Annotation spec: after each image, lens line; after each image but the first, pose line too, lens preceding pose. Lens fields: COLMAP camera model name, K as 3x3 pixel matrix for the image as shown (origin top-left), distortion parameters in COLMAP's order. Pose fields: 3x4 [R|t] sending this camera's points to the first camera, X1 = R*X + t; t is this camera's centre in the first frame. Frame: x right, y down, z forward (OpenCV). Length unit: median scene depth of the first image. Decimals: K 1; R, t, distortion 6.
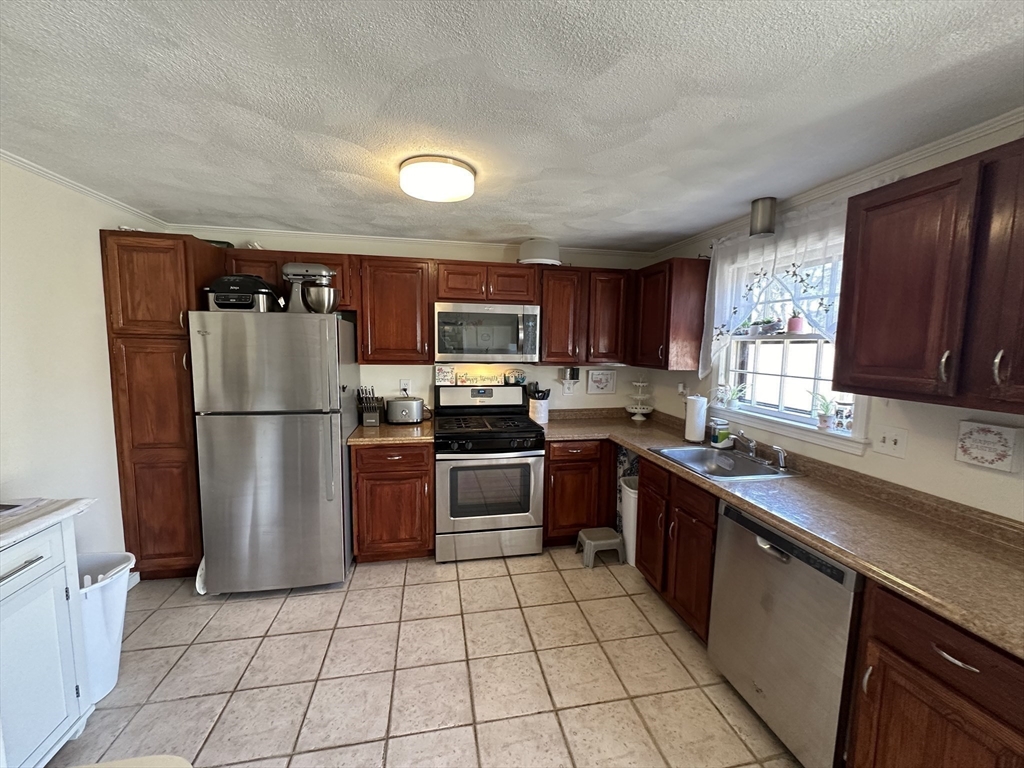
lens RADIAL K [[401.7, 0, 512.8], [0, 401.7, 384.6], [0, 0, 1]] dist [0.001473, 0.000042]
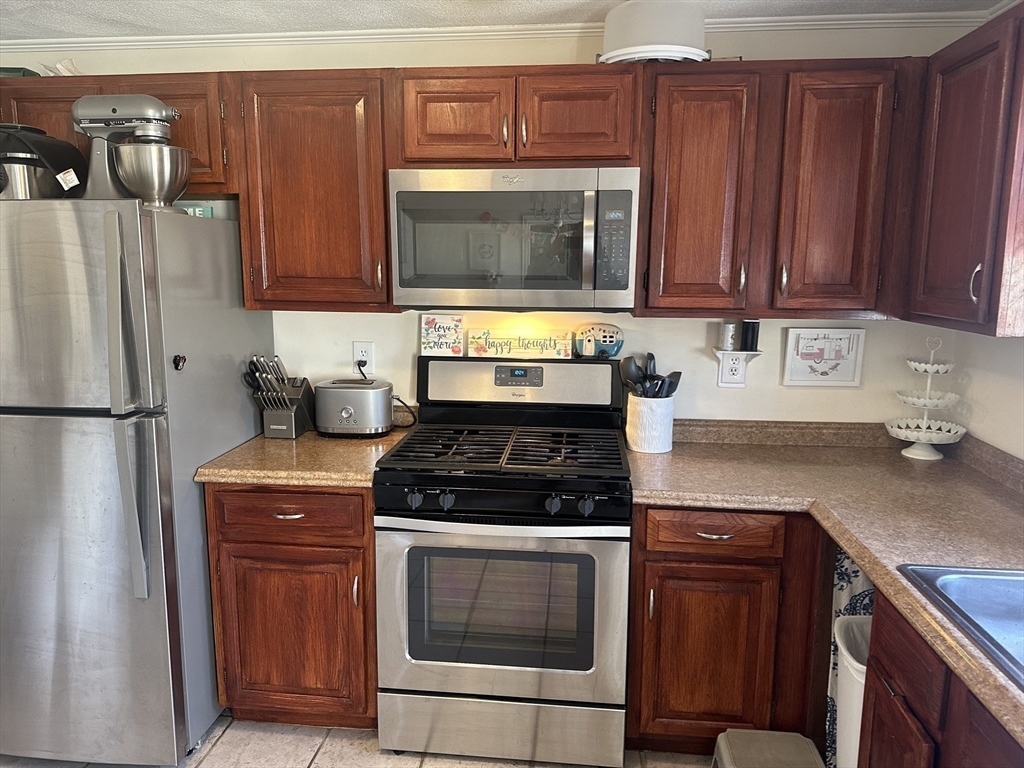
lens RADIAL K [[714.5, 0, 508.9], [0, 714.5, 379.4], [0, 0, 1]] dist [0.038077, -0.028395]
pose [[0.954868, 0.038416, -0.294536, 0.162477], [-0.021918, 0.998011, 0.059114, -0.024560], [0.296221, -0.049990, 0.953810, 0.269424]]
